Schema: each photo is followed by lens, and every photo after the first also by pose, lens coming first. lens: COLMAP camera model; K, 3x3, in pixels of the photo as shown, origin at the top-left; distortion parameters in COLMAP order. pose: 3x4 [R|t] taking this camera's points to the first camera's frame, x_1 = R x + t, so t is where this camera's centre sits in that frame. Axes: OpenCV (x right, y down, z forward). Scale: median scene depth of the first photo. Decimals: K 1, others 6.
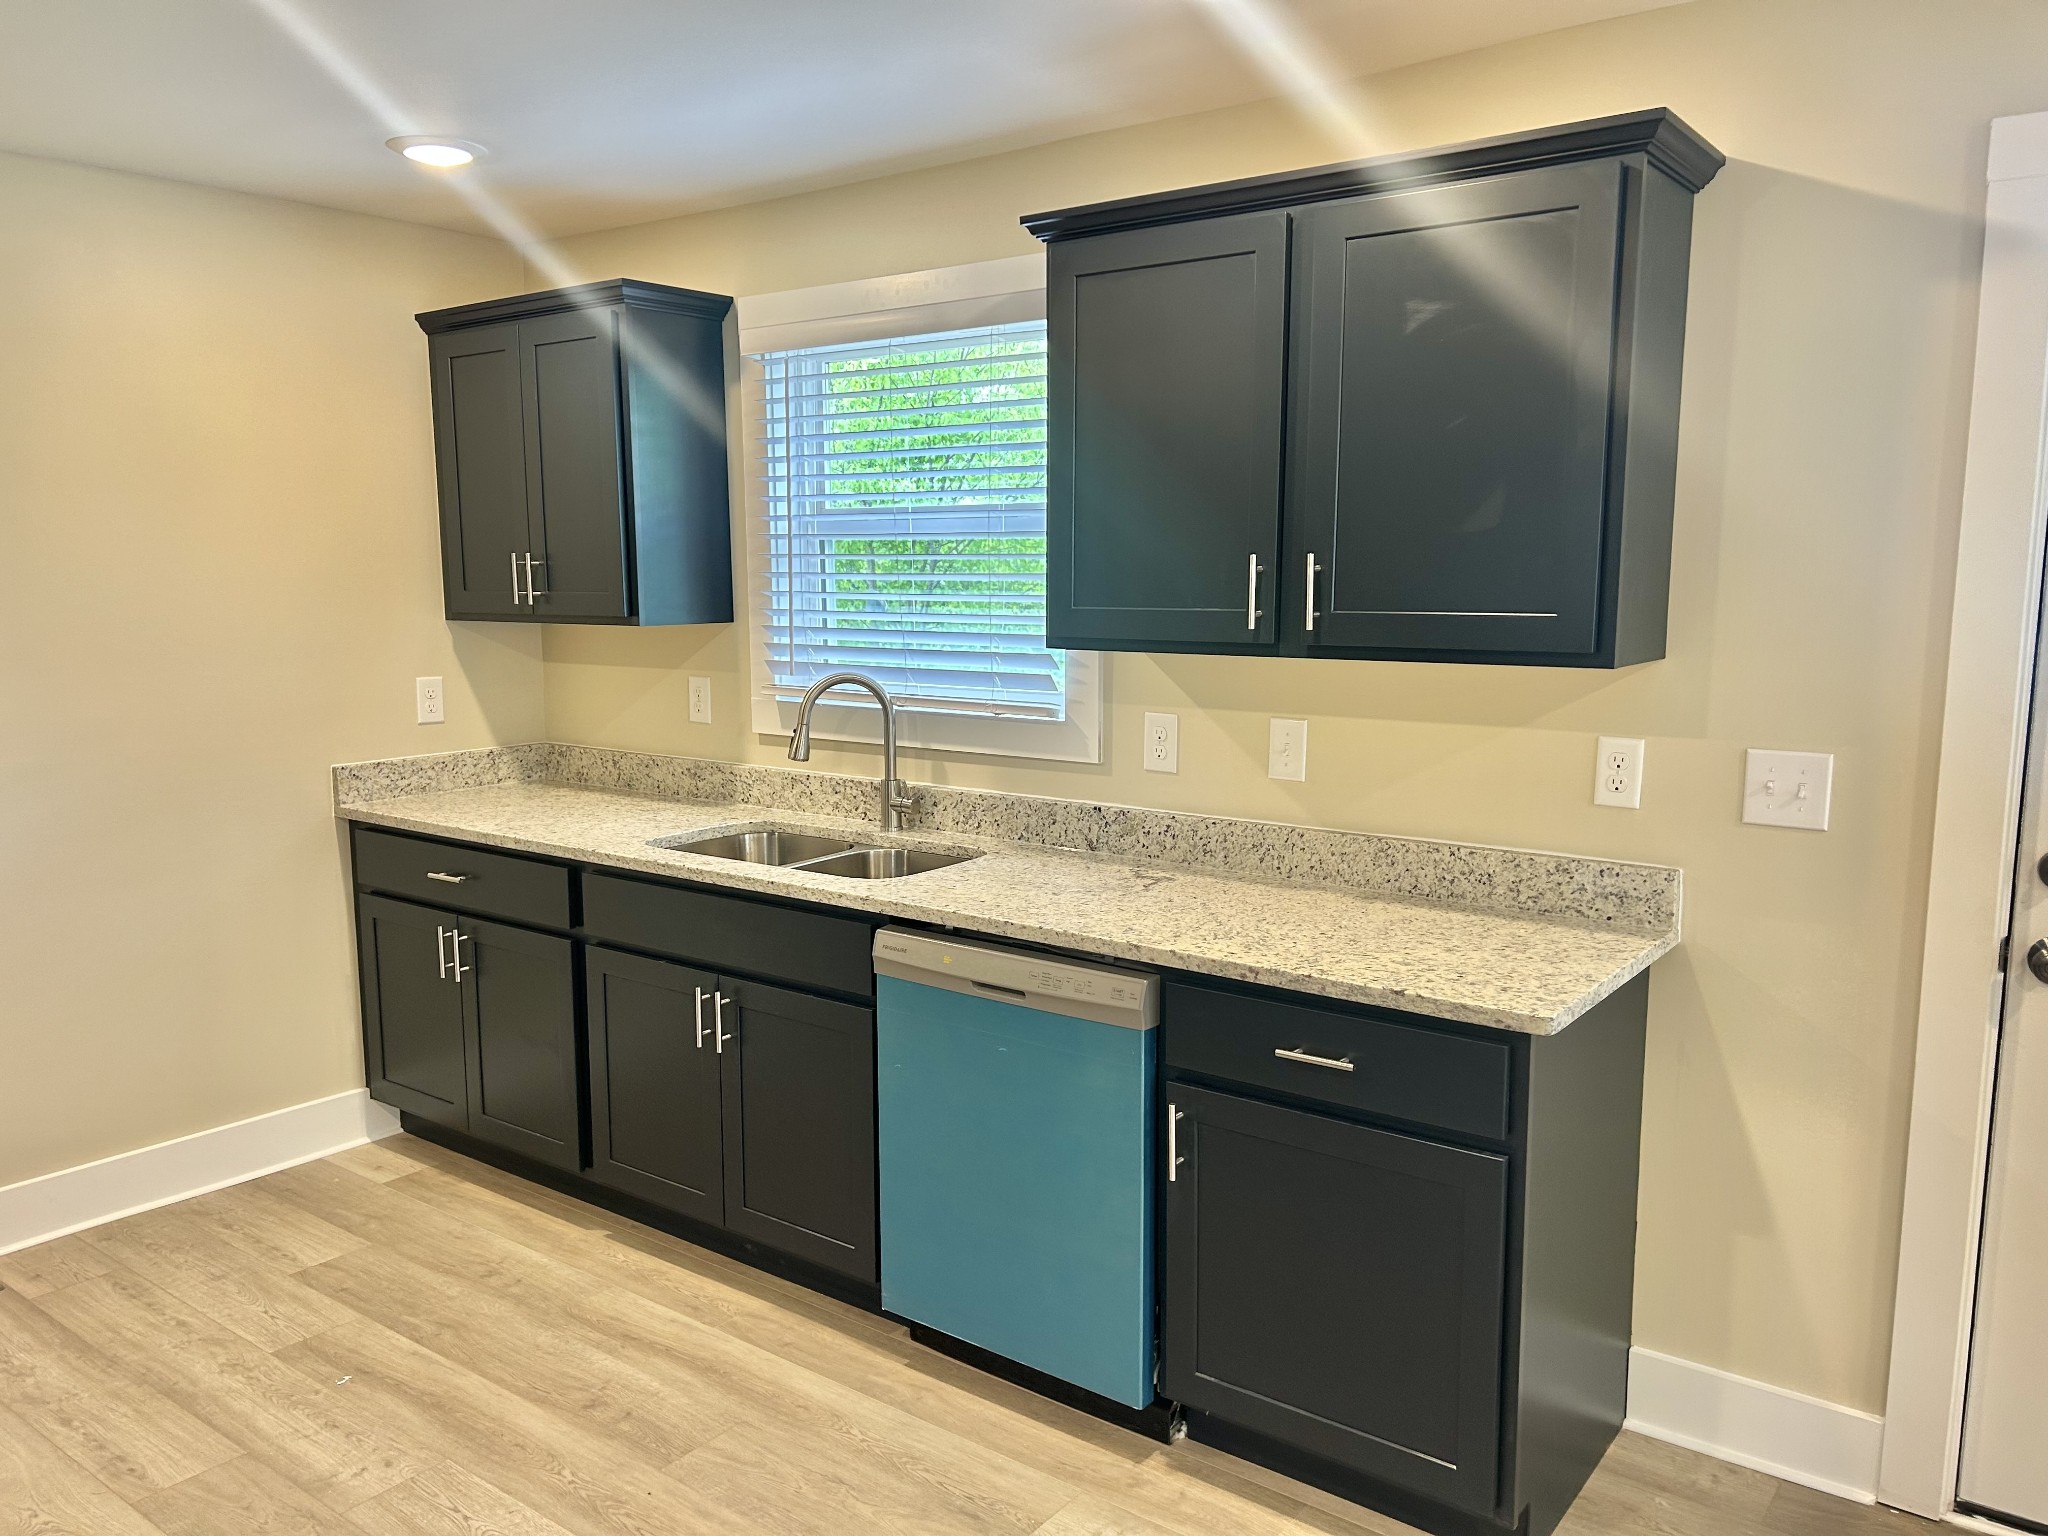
lens RADIAL K [[1568.4, 0, 1014.1], [0, 1568.4, 763.0], [0, 0, 1]] dist [0.054463, -0.060118]
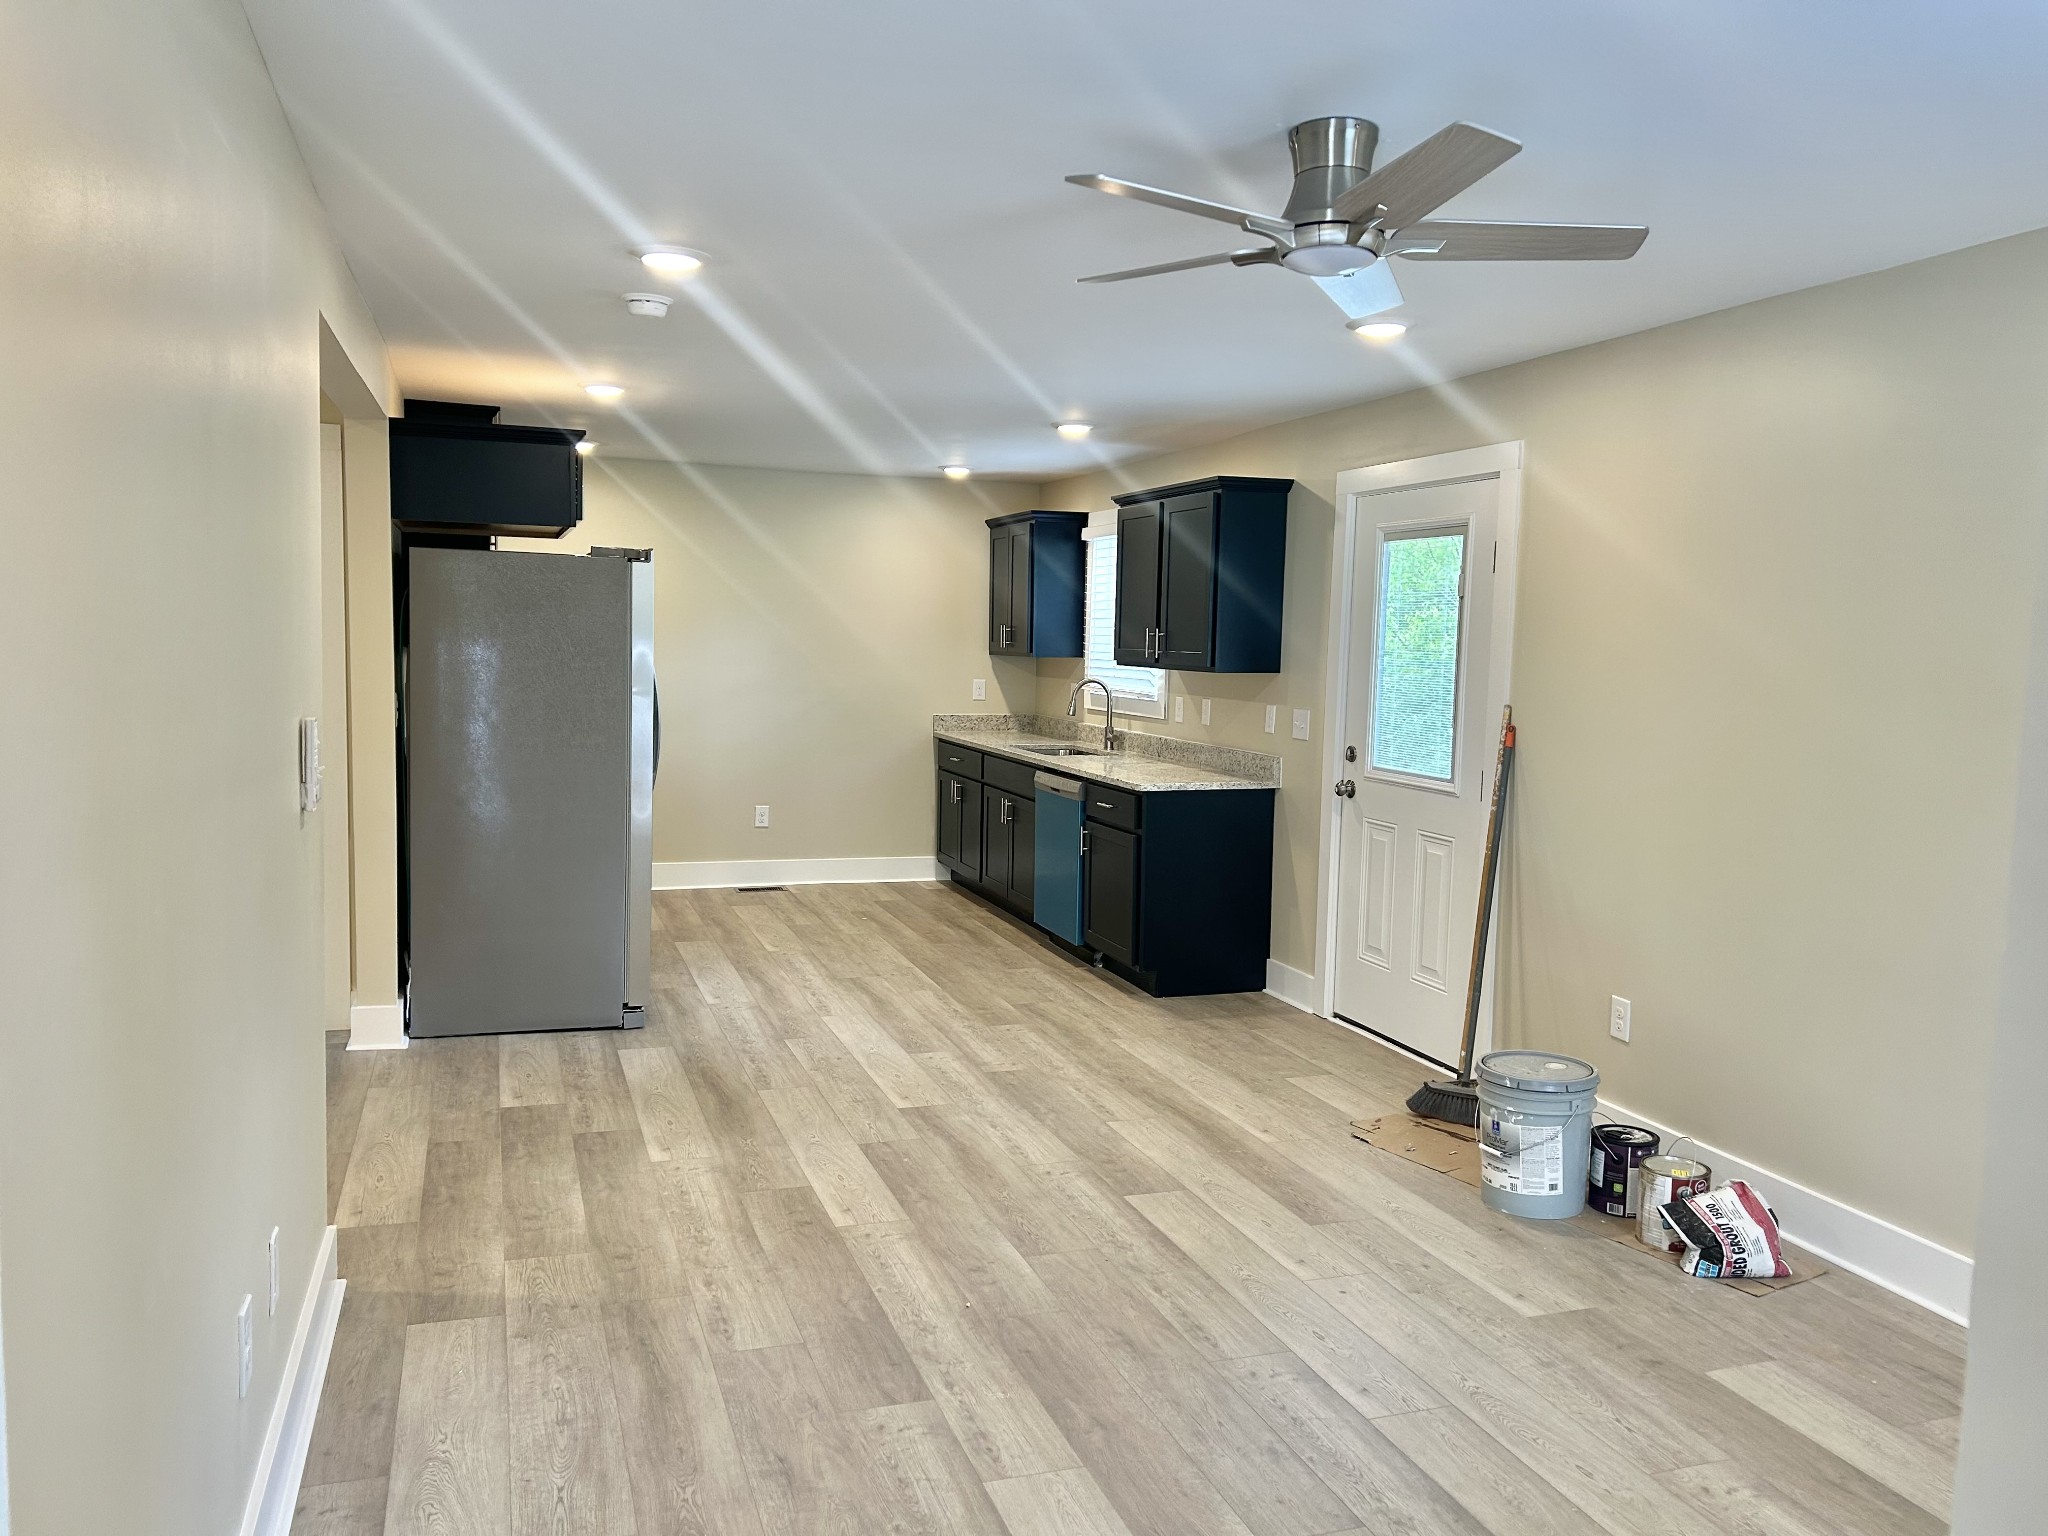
lens RADIAL K [[1568.4, 0, 1014.1], [0, 1568.4, 763.0], [0, 0, 1]] dist [0.054463, -0.060118]
pose [[0.826808, 0.067169, -0.558460, 1.191504], [-0.094807, 0.995281, -0.020655, 0.135692], [0.554437, 0.070024, 0.829274, -1.050099]]
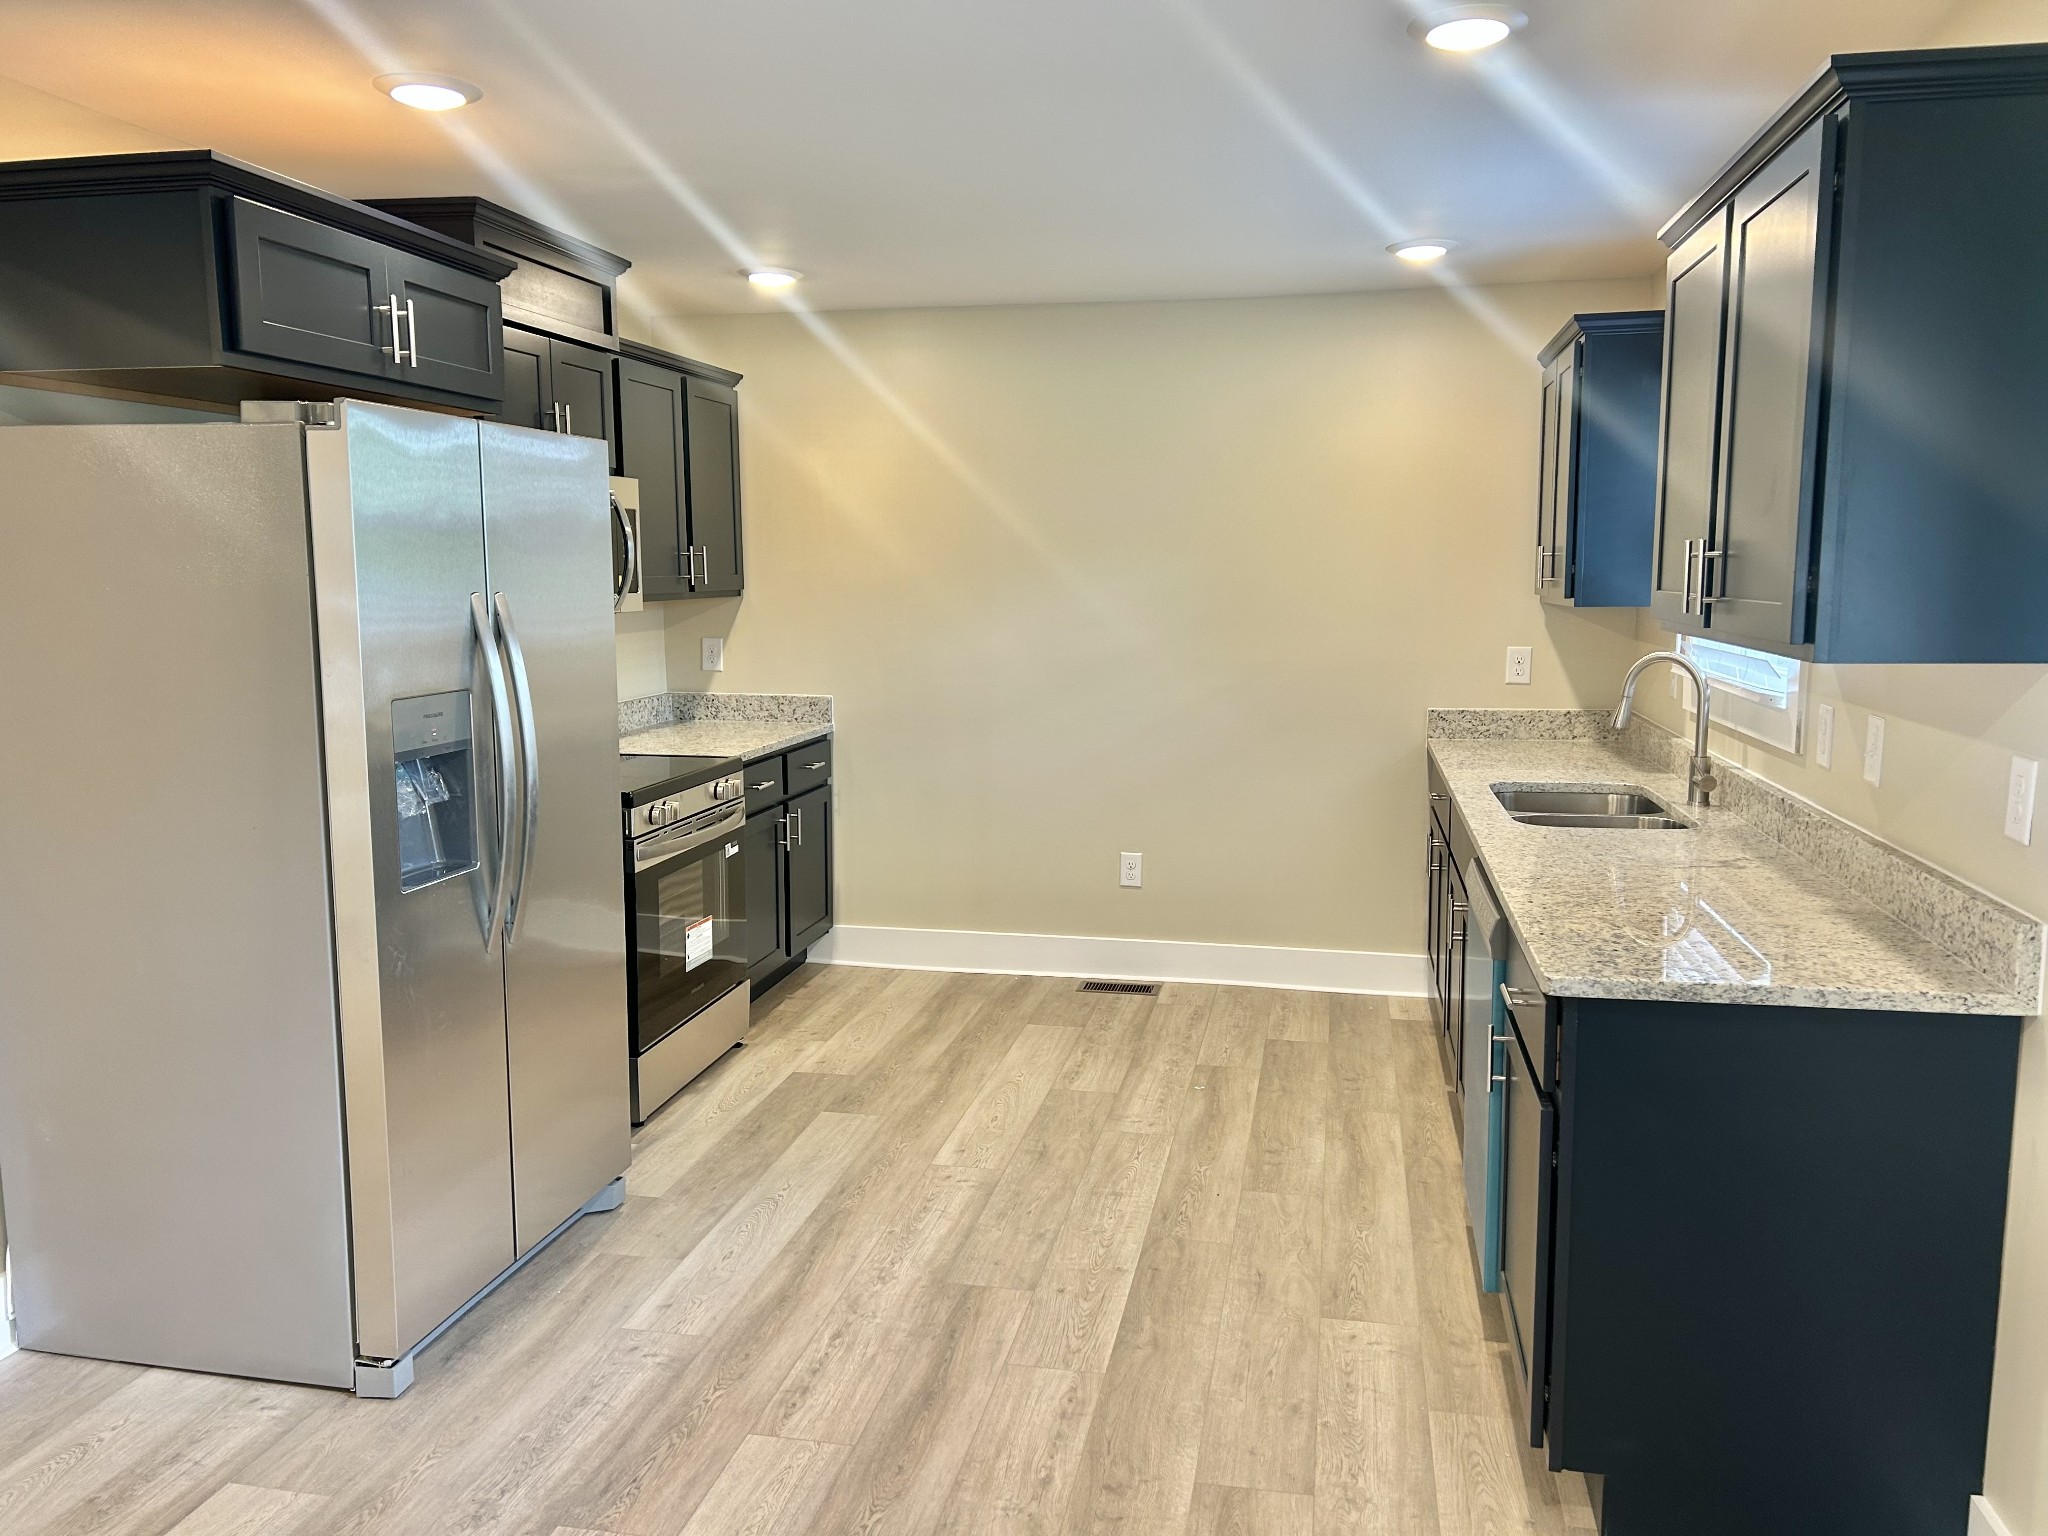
lens RADIAL K [[1556.2, 0, 1019.9], [0, 1556.2, 773.2], [0, 0, 1]] dist [0.123162, -0.130735]
pose [[0.432047, 0.119658, -0.893878, 0.746410], [-0.111939, 0.990609, 0.078502, -0.011624], [0.894877, 0.066143, 0.441384, 0.139120]]
